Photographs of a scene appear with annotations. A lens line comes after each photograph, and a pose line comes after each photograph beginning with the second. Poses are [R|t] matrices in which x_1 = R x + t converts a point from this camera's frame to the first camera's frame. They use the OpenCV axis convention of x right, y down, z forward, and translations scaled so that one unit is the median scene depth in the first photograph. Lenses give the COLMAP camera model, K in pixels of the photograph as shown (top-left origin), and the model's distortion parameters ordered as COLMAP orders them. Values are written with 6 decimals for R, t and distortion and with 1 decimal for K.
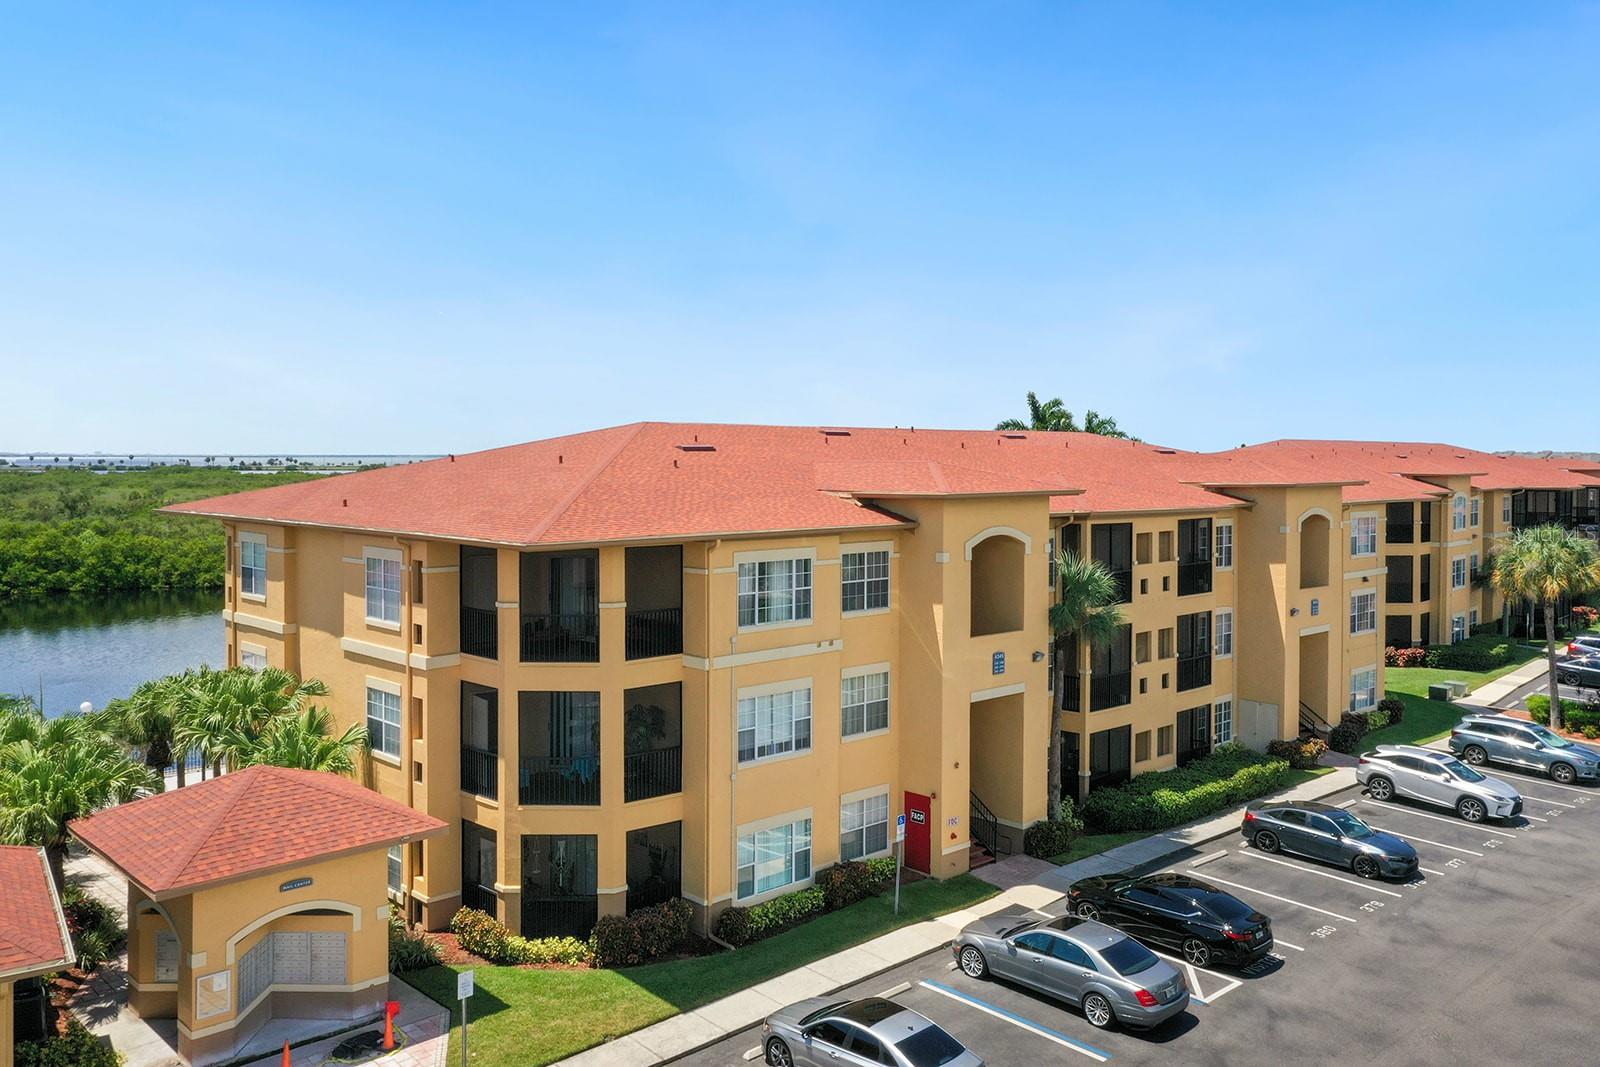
lens RADIAL K [[1297.8, 0, 823.0], [0, 1297.8, 483.0], [0, 0, 1]] dist [0.021156, -0.002045]
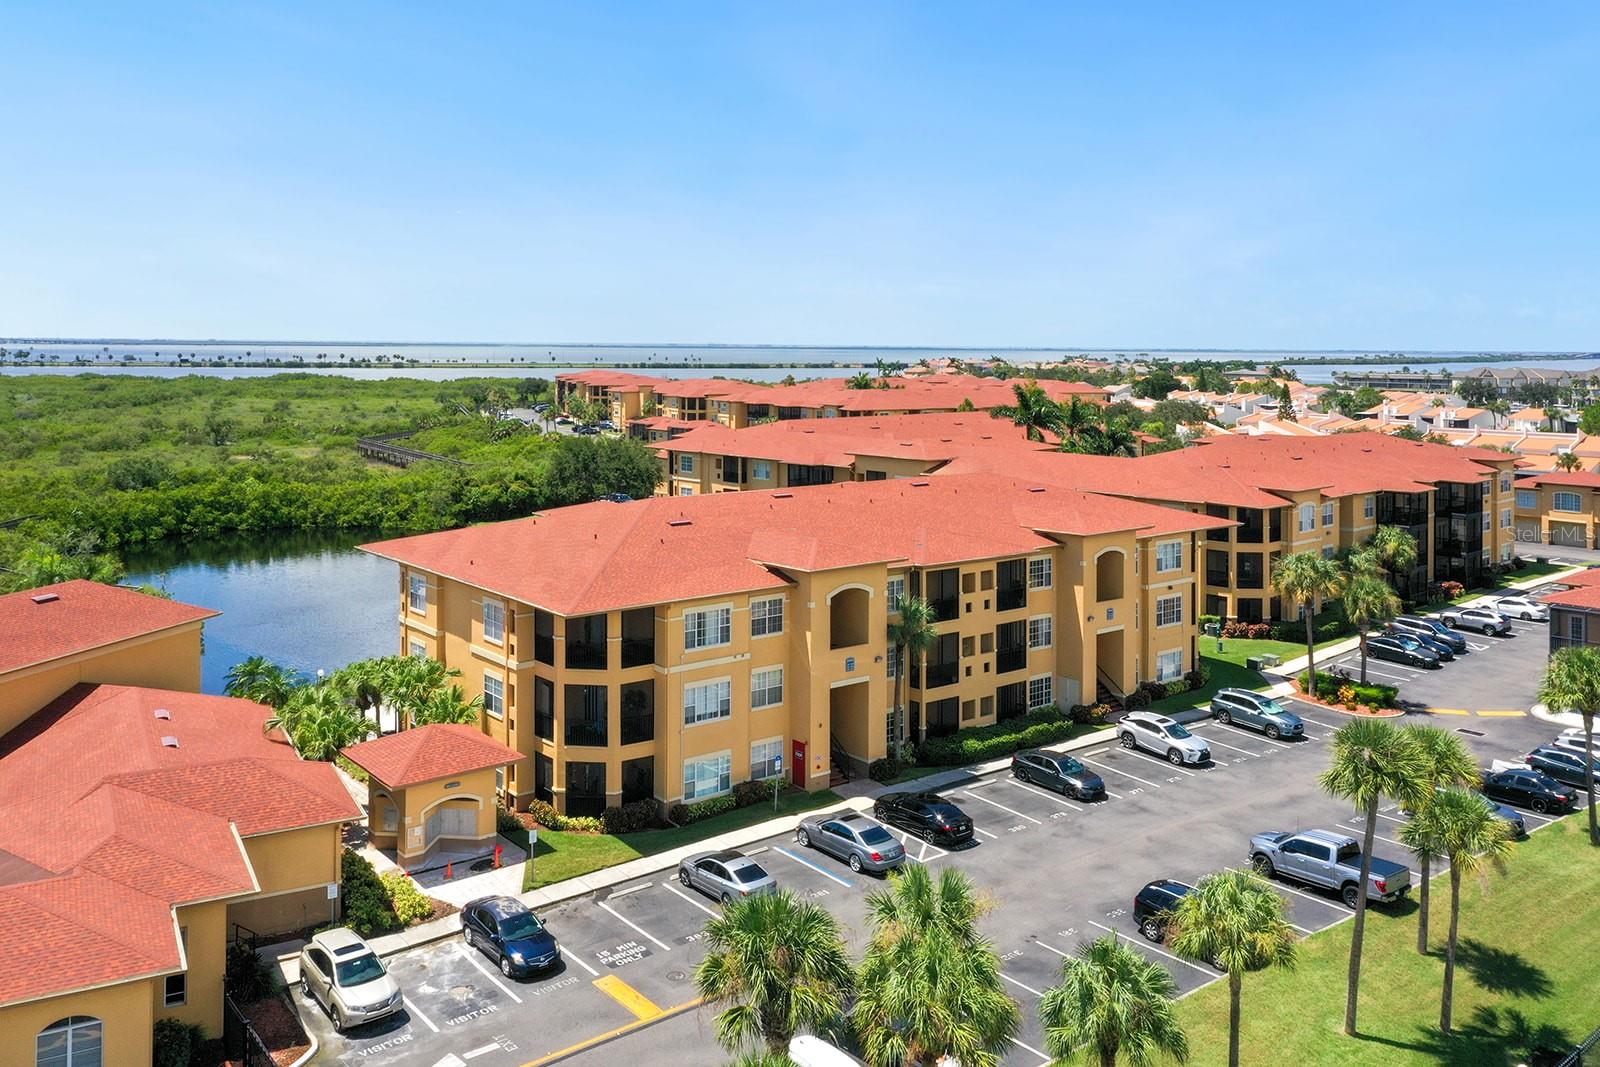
lens RADIAL K [[1274.9, 0, 800.2], [0, 1274.9, 394.2], [0, 0, 1]] dist [0.011744, 0.007053]
pose [[0.996418, 0.005276, -0.084399, 0.231902], [-0.005247, 0.999986, 0.000572, -0.235421], [0.084401, -0.000127, 0.996432, -0.722996]]
